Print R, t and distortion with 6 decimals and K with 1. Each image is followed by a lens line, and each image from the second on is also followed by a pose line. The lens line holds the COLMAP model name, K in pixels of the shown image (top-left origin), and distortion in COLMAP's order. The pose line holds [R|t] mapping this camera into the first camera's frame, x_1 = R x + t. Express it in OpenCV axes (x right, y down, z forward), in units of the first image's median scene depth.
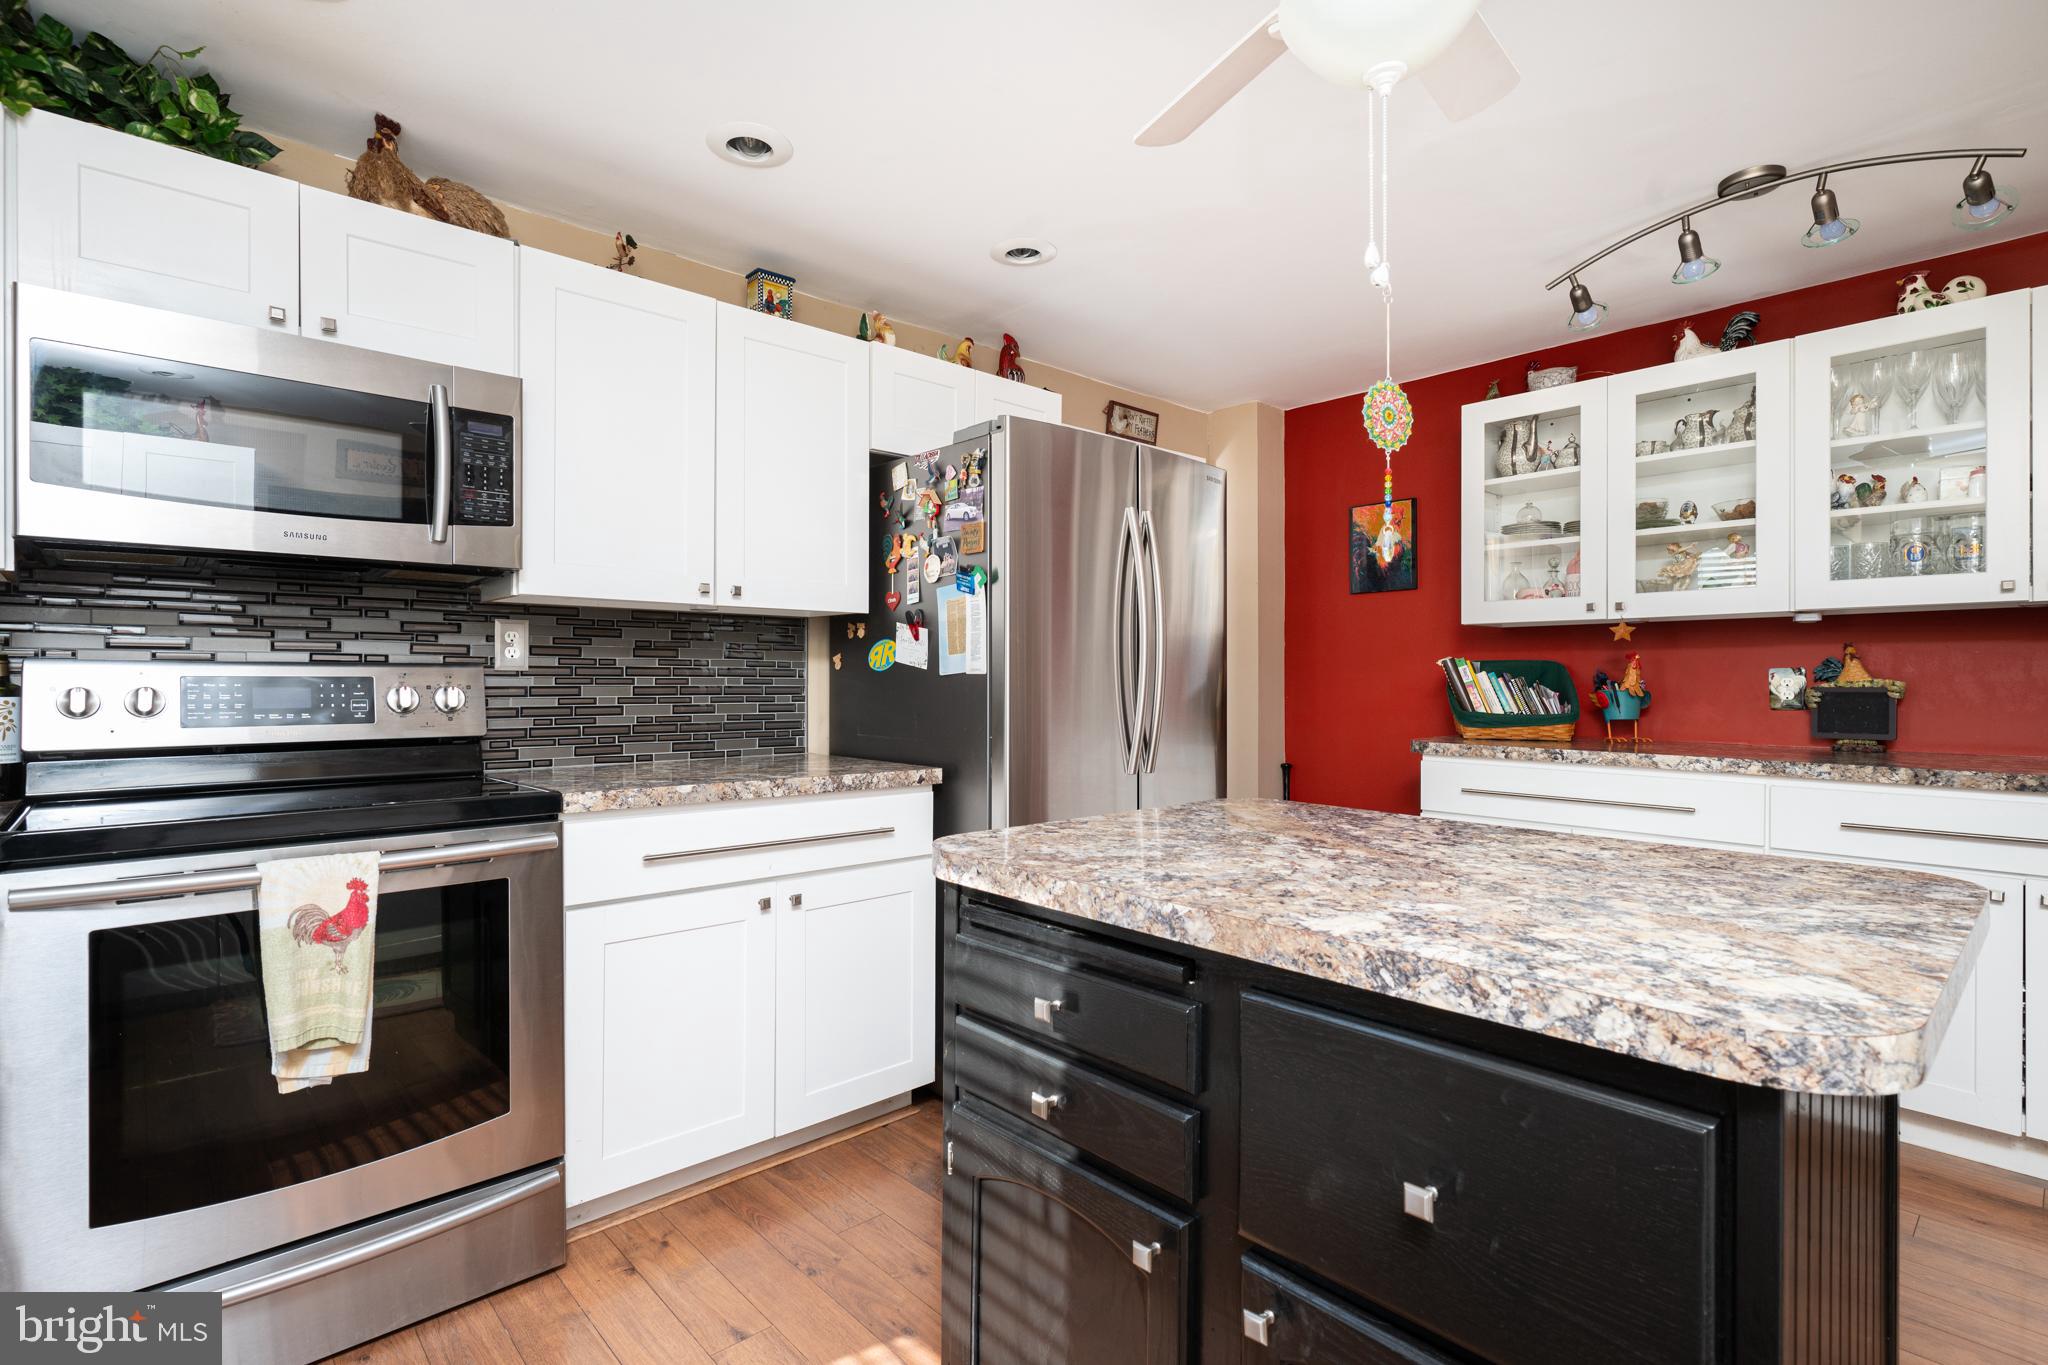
lens RADIAL K [[991.5, 0, 1016.8], [0, 991.5, 682.7], [0, 0, 1]] dist [-0.006161, 0.004327]
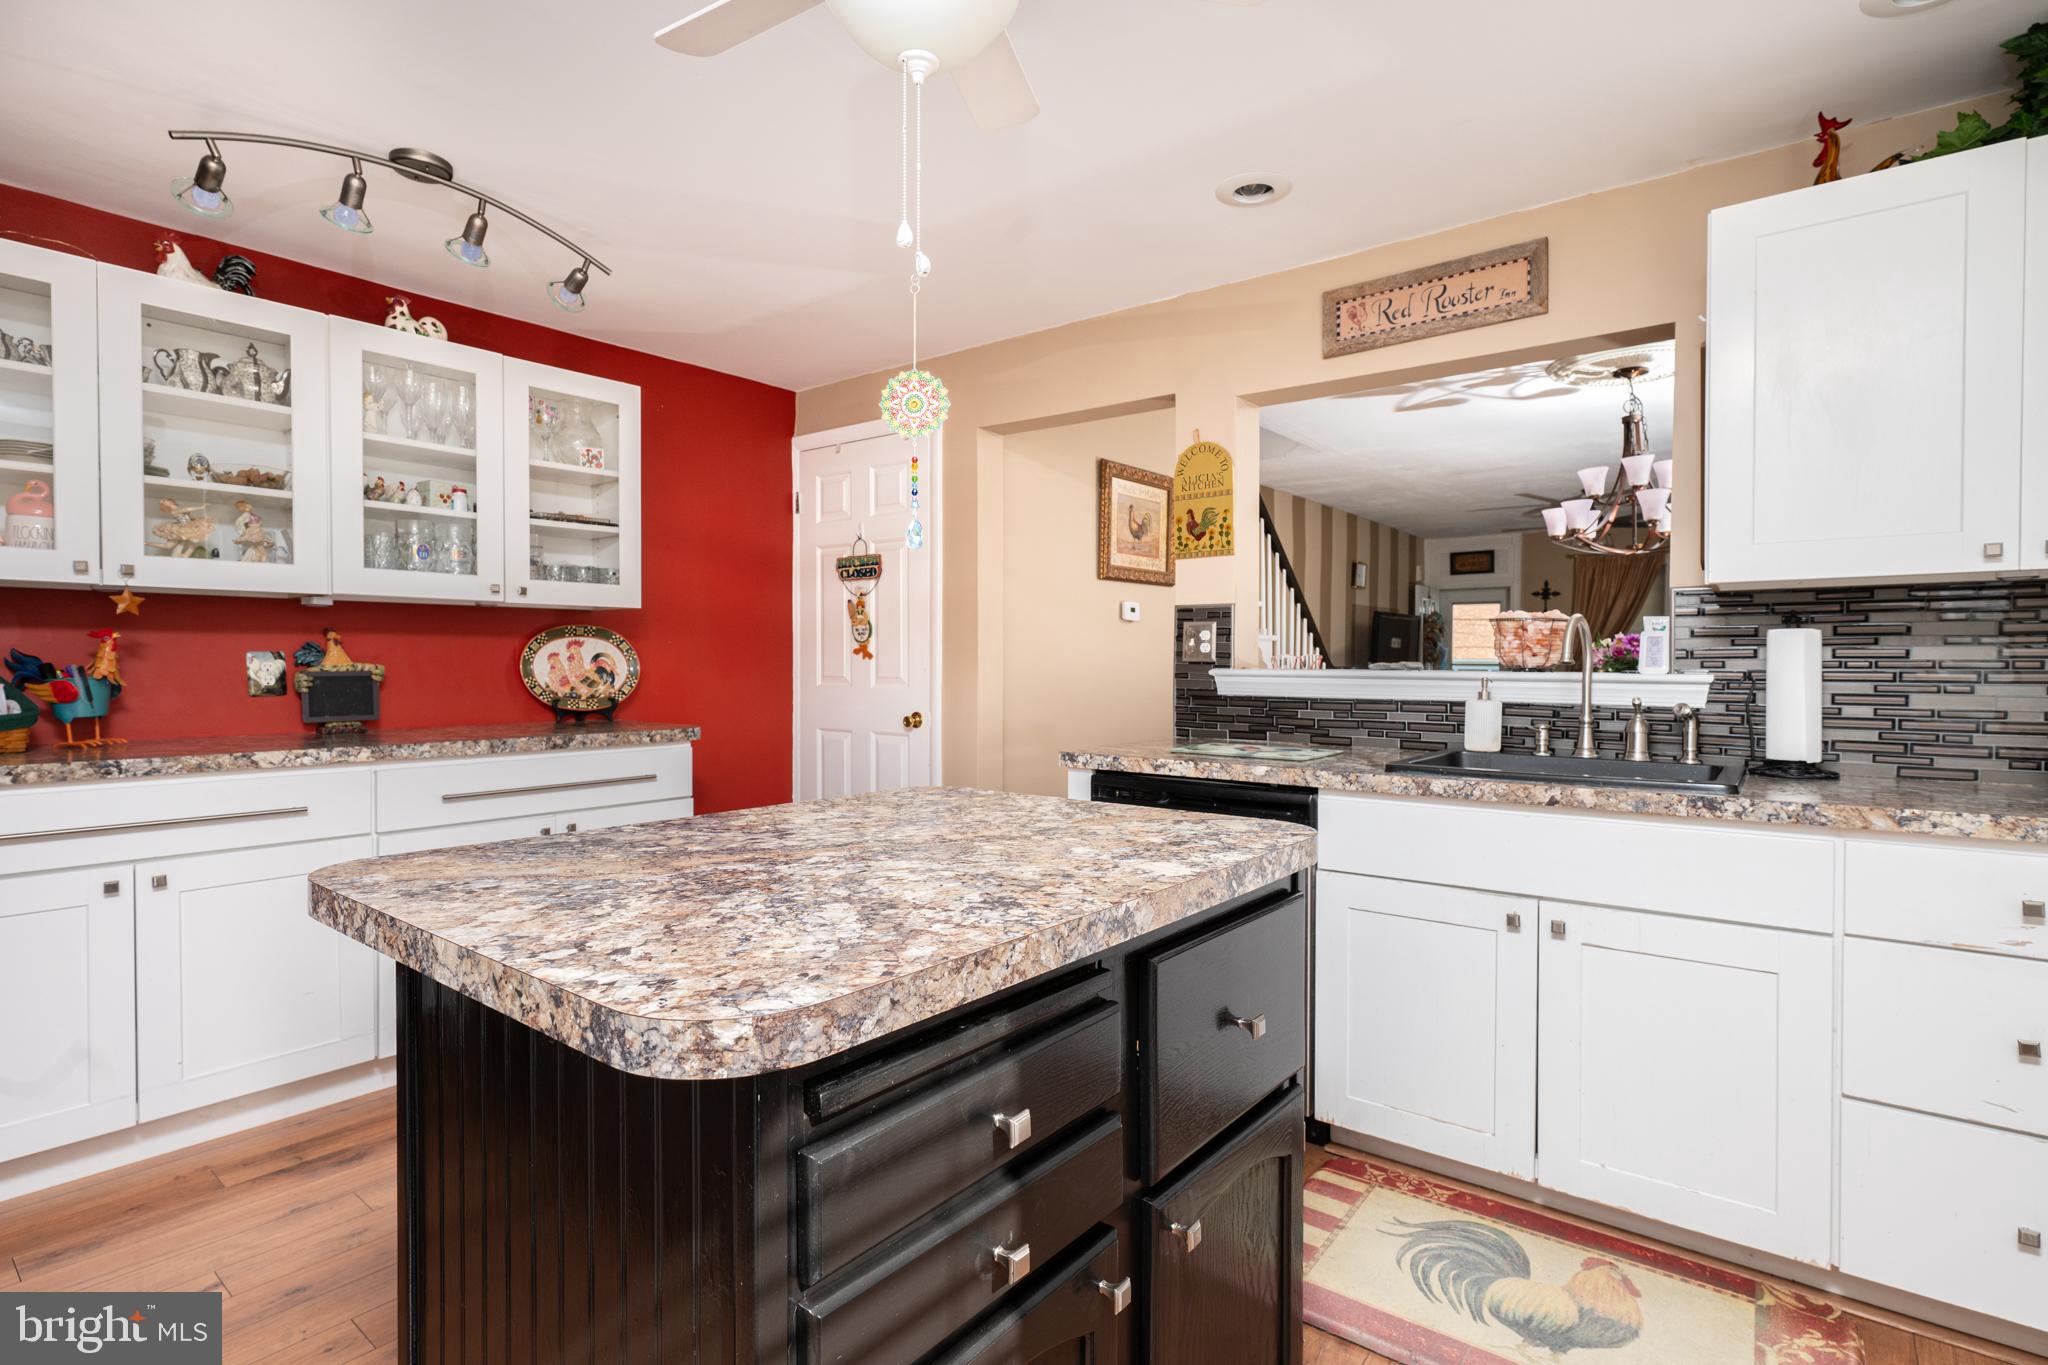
lens RADIAL K [[991.5, 0, 1027.3], [0, 991.5, 665.9], [0, 0, 1]] dist [-0.006161, 0.004327]
pose [[-0.153236, -0.004130, 0.988181, -0.320684], [0.003728, 0.999982, 0.004757, -0.003447], [-0.988183, 0.004412, -0.153218, 0.520392]]
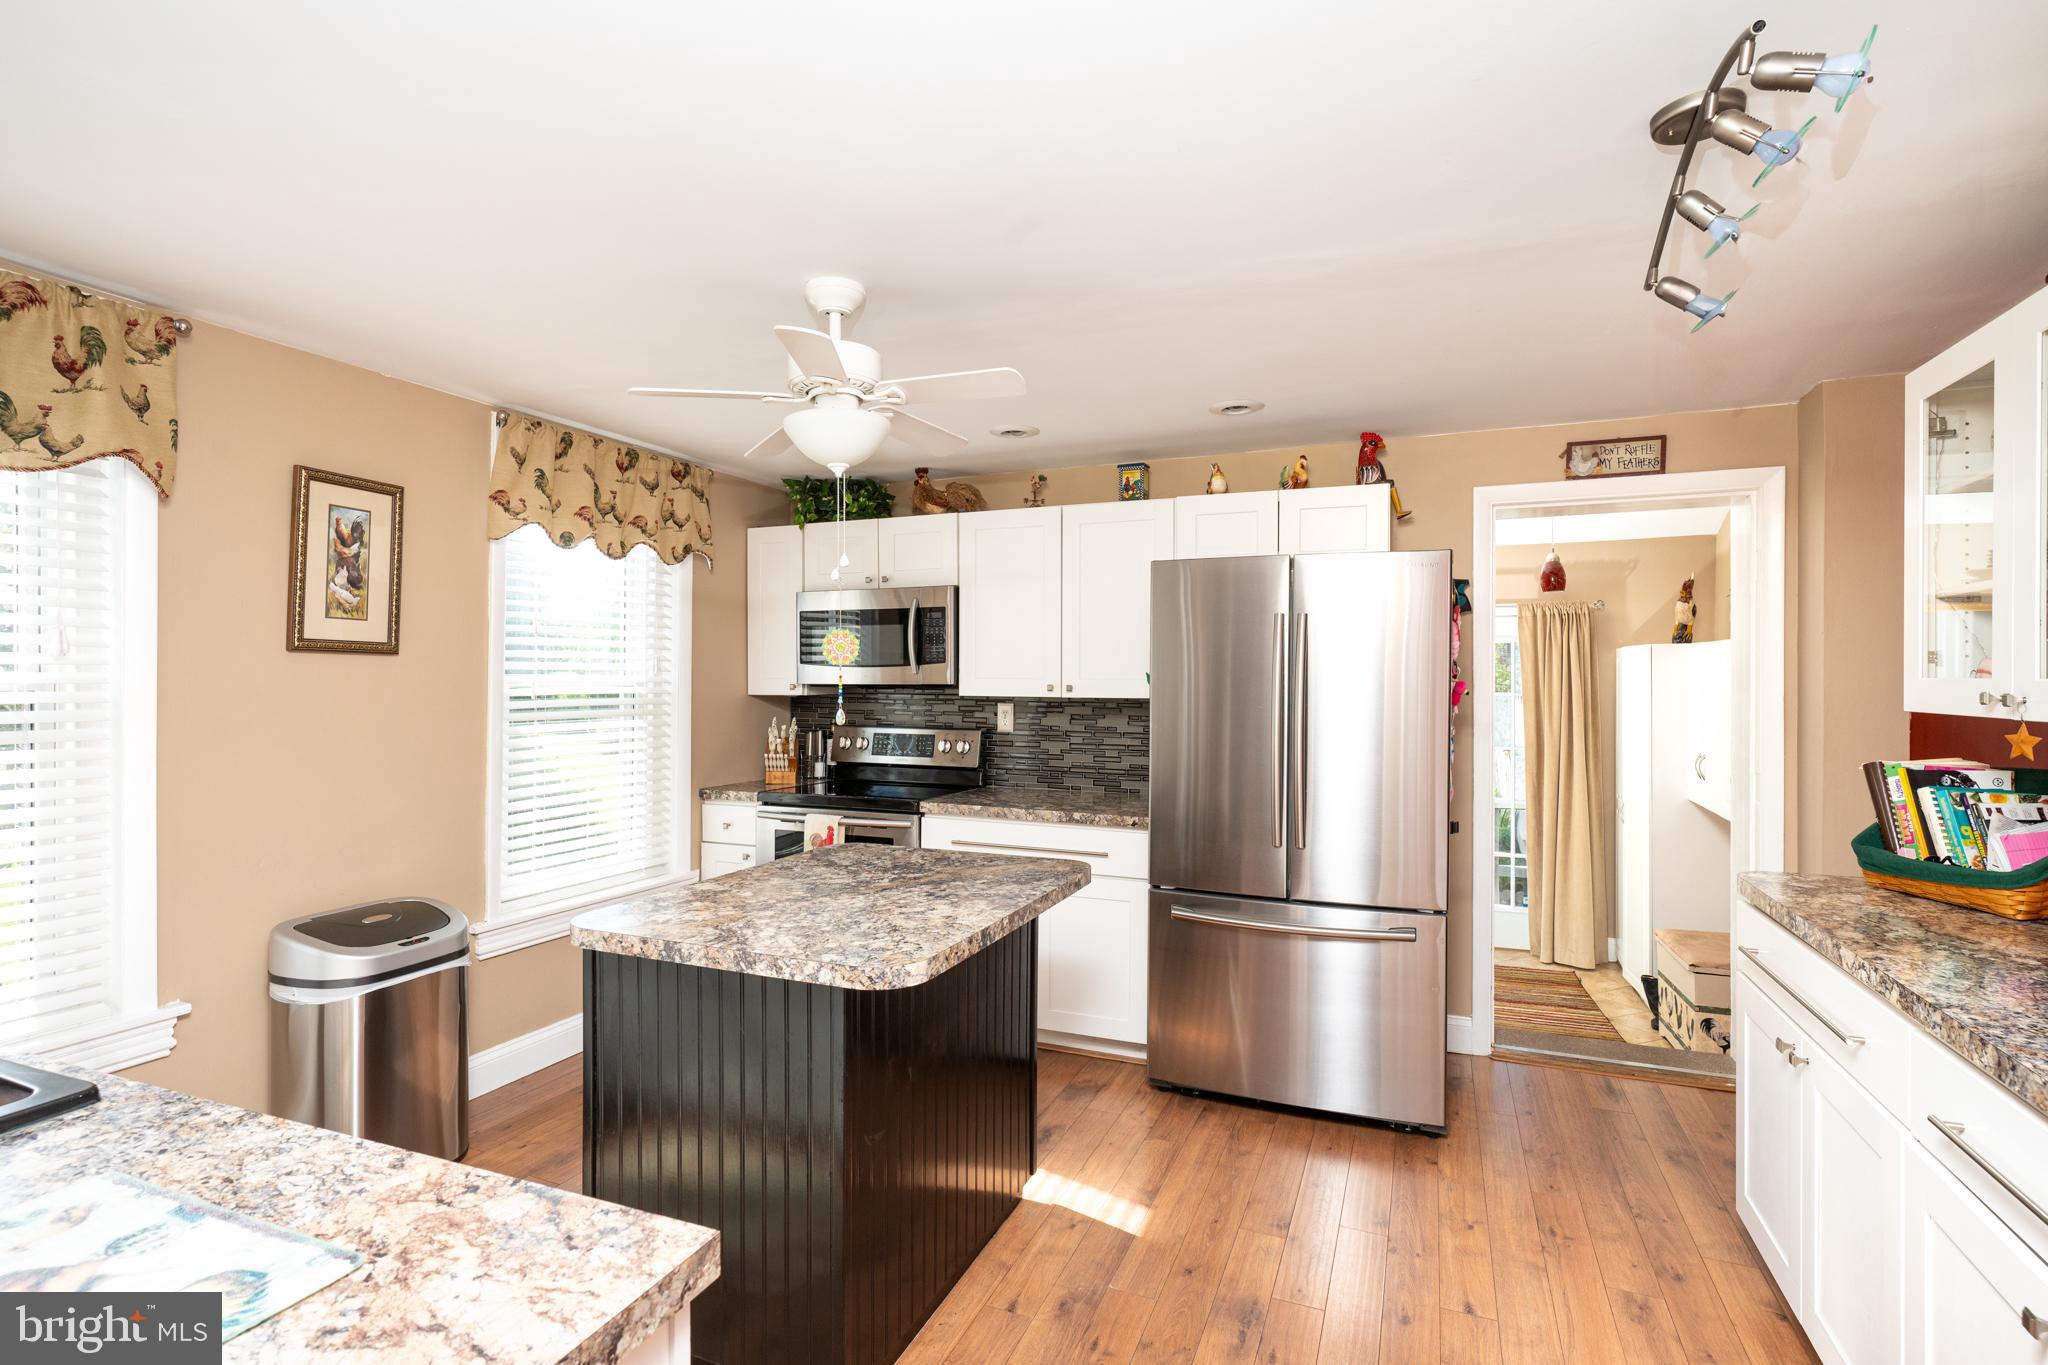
lens RADIAL K [[991.5, 0, 1011.1], [0, 991.5, 682.7], [0, 0, 1]] dist [-0.006161, 0.004327]
pose [[0.400421, 0.005652, -0.916314, 1.111297], [-0.006326, 0.999974, 0.003403, -0.104370], [0.916310, 0.004434, 0.400446, 0.278907]]
